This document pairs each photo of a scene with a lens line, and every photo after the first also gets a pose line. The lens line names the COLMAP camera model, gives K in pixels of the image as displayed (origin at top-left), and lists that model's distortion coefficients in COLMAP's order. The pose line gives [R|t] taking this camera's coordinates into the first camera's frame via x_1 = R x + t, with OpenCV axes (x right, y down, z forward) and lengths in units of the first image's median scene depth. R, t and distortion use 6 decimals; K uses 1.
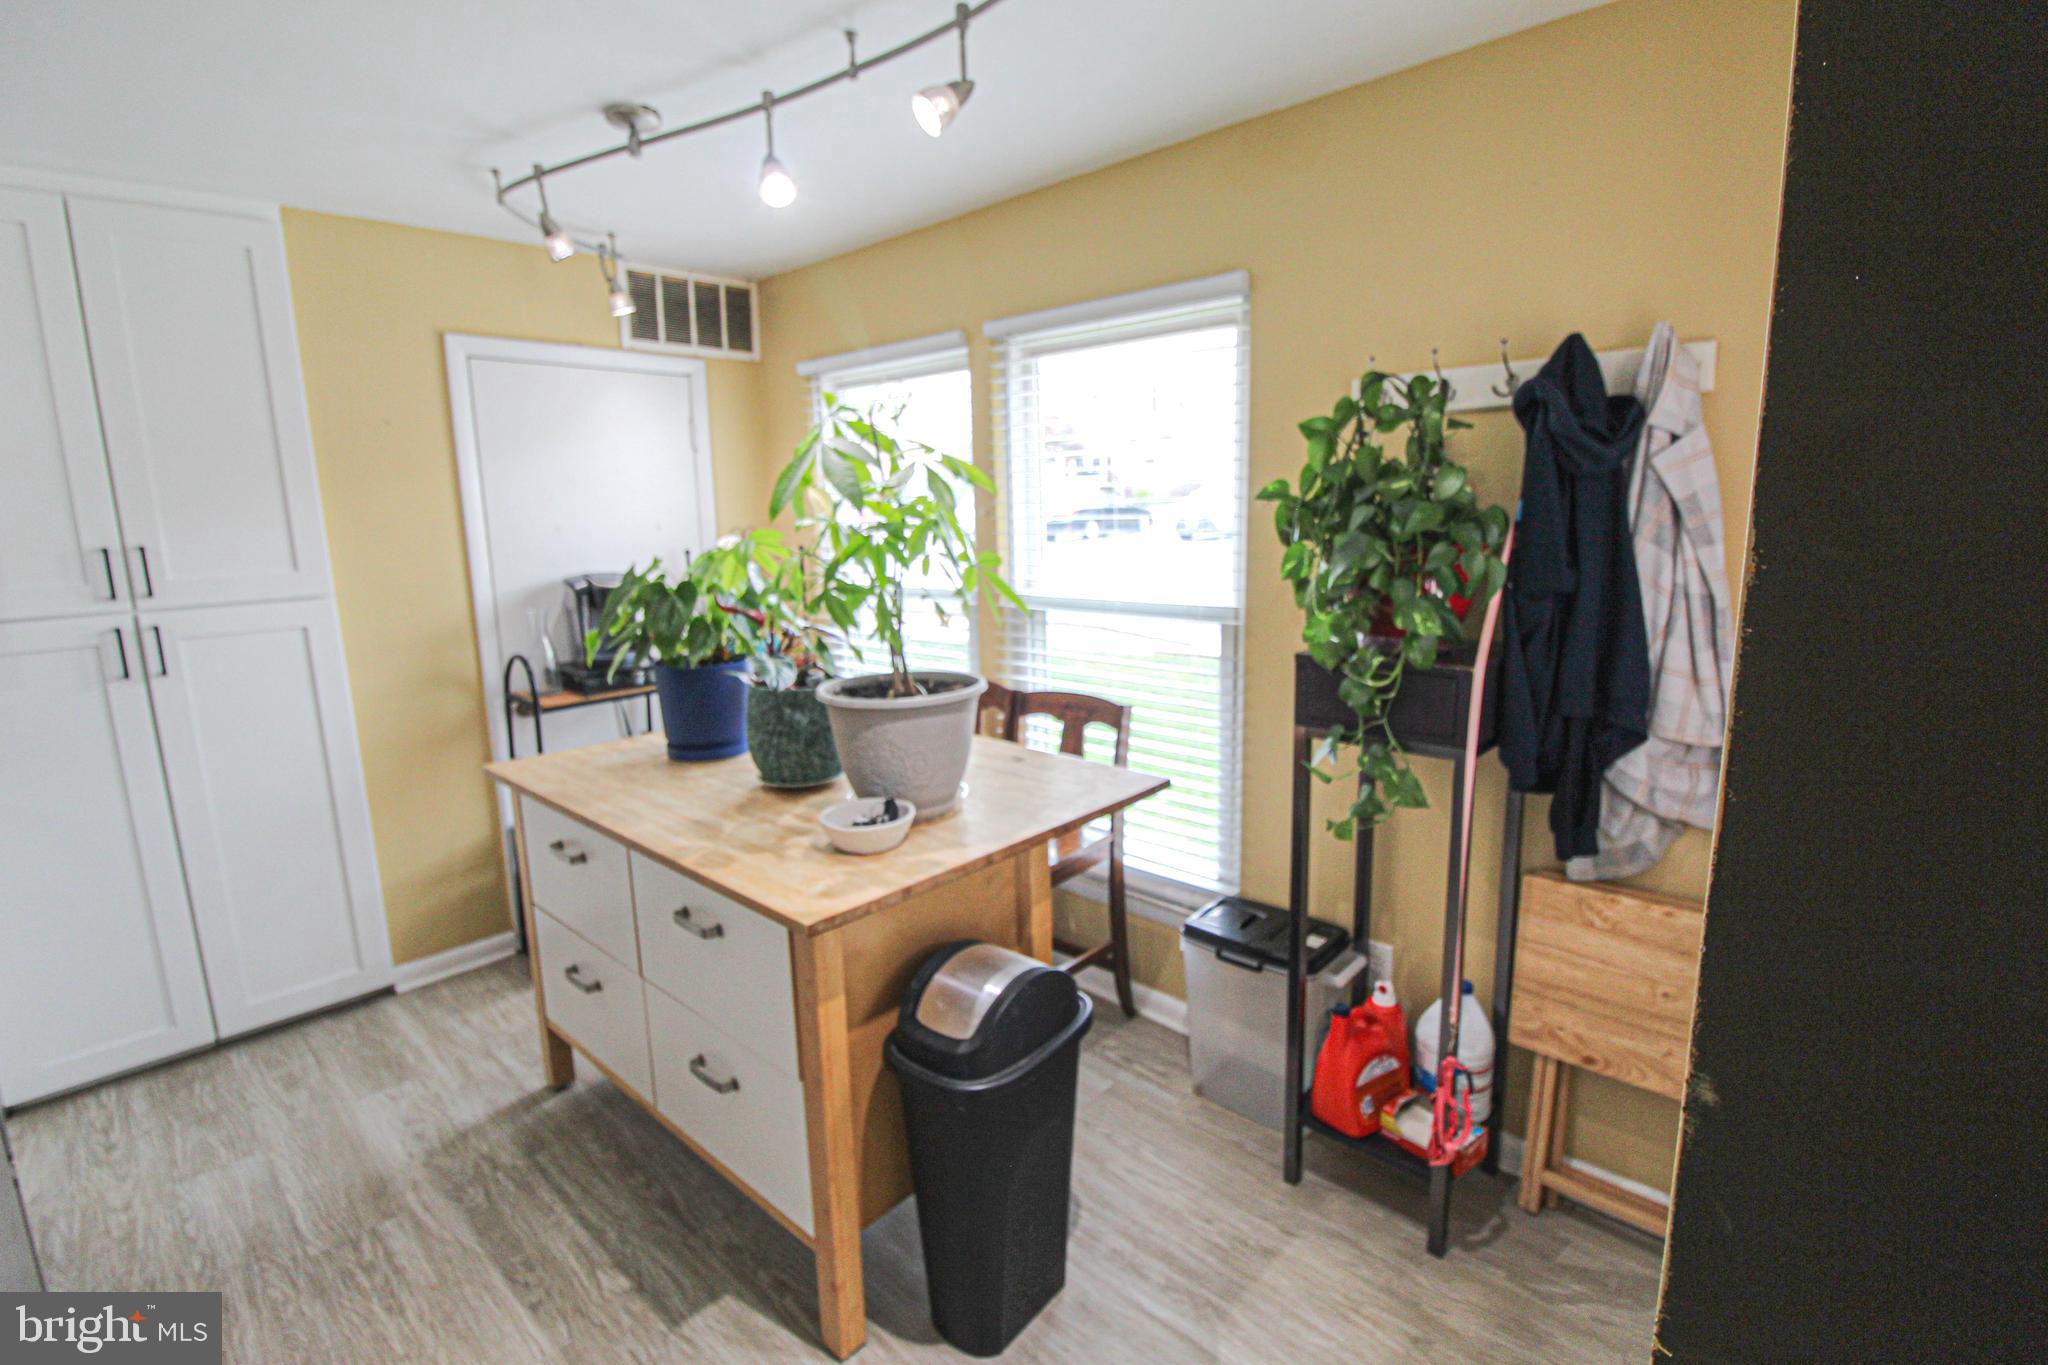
lens RADIAL K [[949.5, 0, 1035.0], [0, 949.5, 669.0], [0, 0, 1]] dist [0.002759, -0.015644]
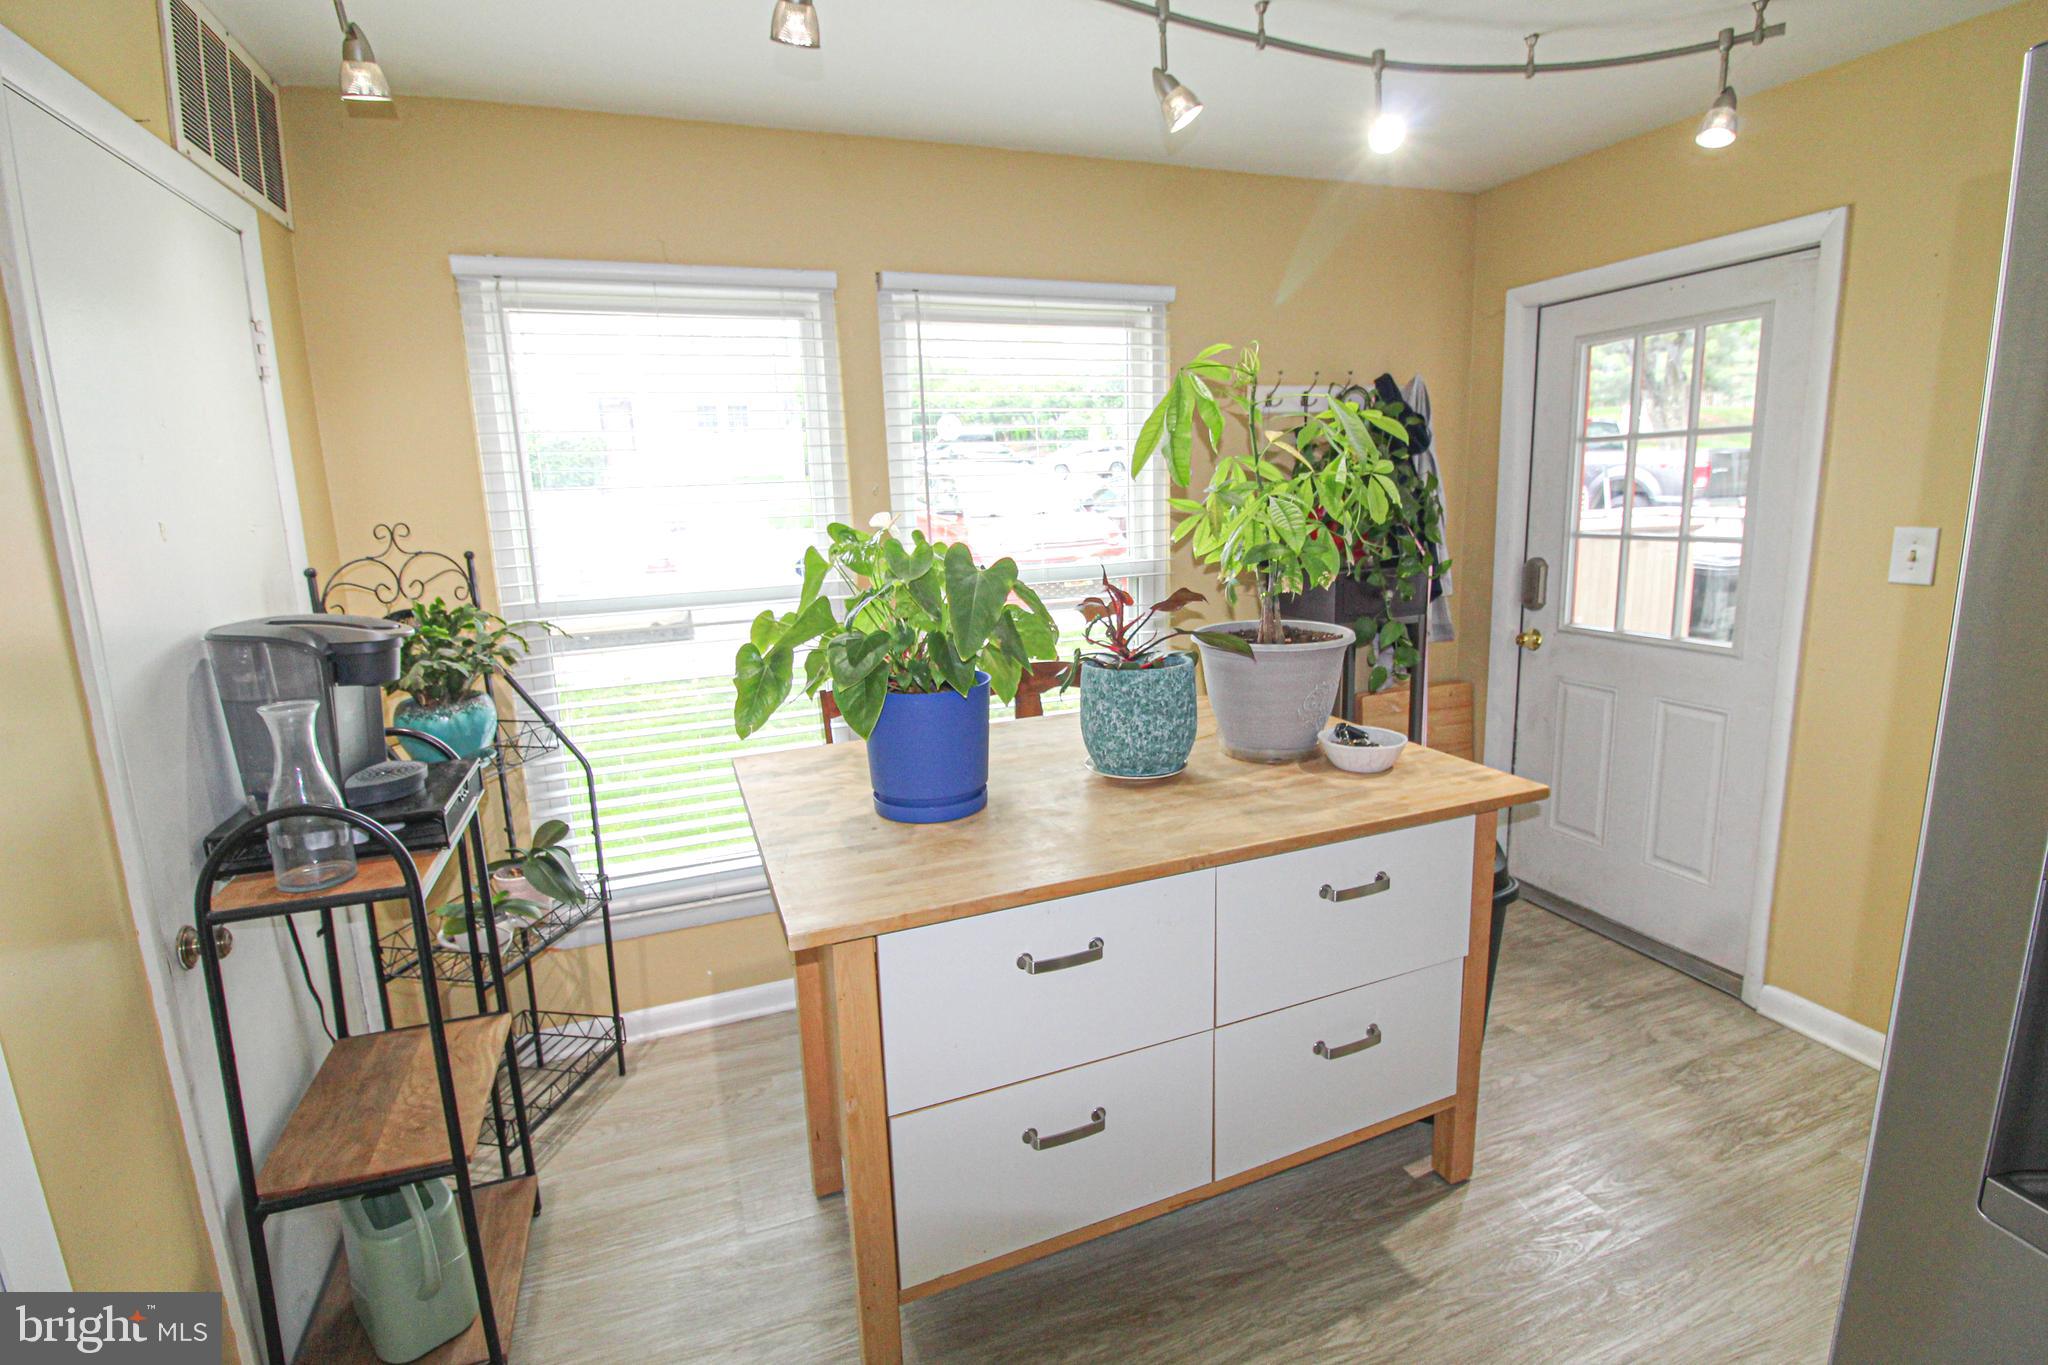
lens RADIAL K [[949.5, 0, 1035.0], [0, 949.5, 669.0], [0, 0, 1]] dist [0.002759, -0.015644]
pose [[0.435775, -0.155958, 0.886441, -1.187836], [0.181467, 0.979872, 0.083187, -0.075866], [-0.881573, 0.124609, 0.455305, 0.755785]]
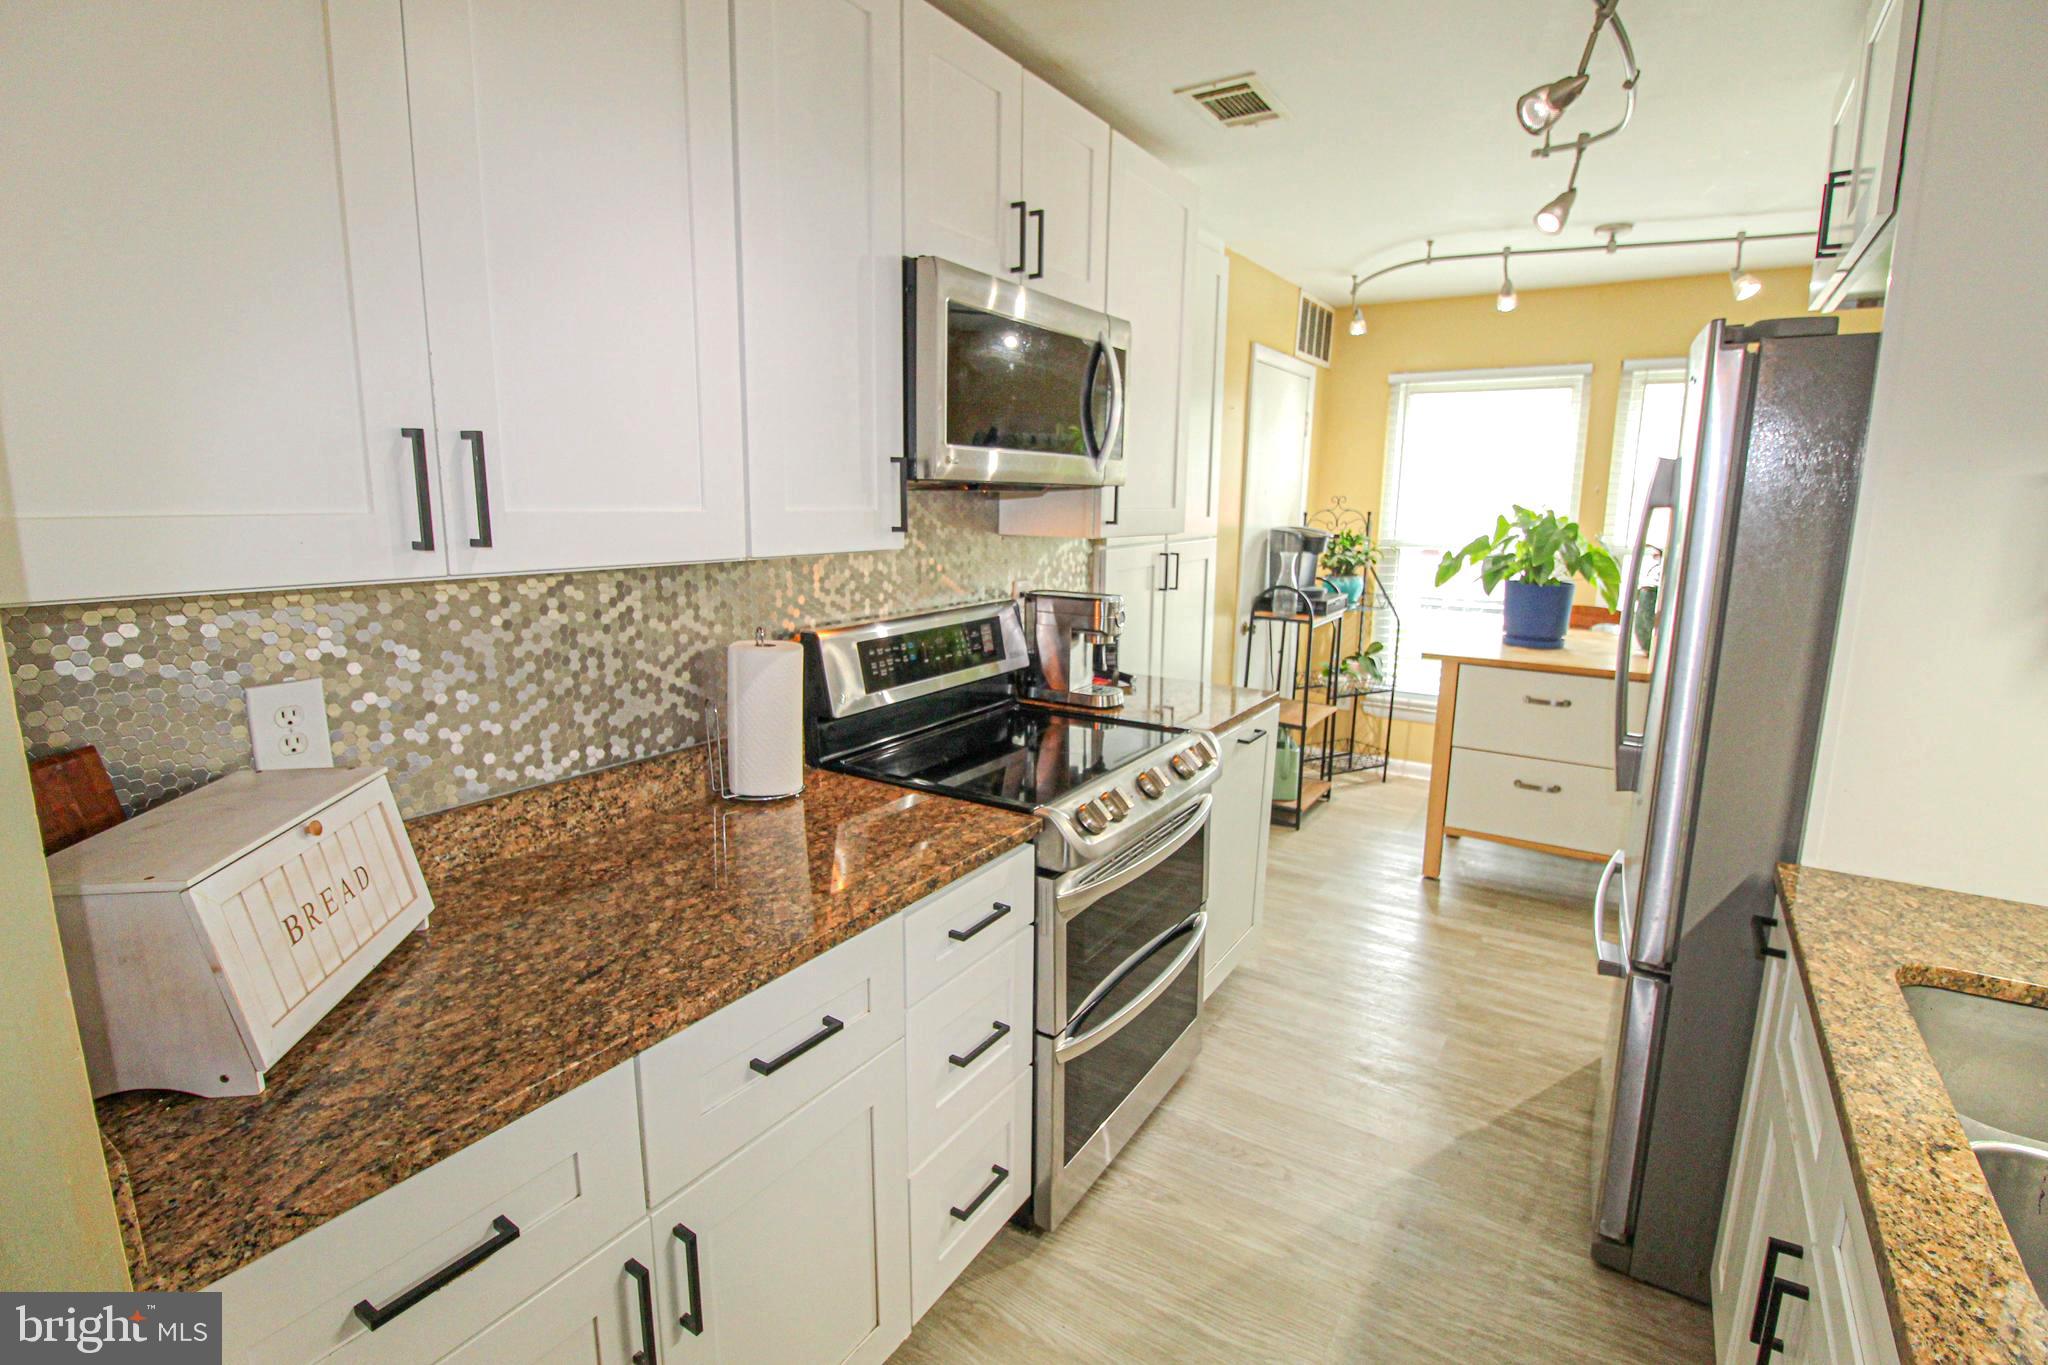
lens RADIAL K [[959.8, 0, 1033.9], [0, 959.8, 672.0], [0, 0, 1]] dist [-0.000118, -0.012605]
pose [[0.983365, 0.003961, 0.181598, -1.751787], [-0.004748, 0.999981, 0.003897, 0.166484], [-0.181579, -0.004695, 0.983365, -0.422271]]
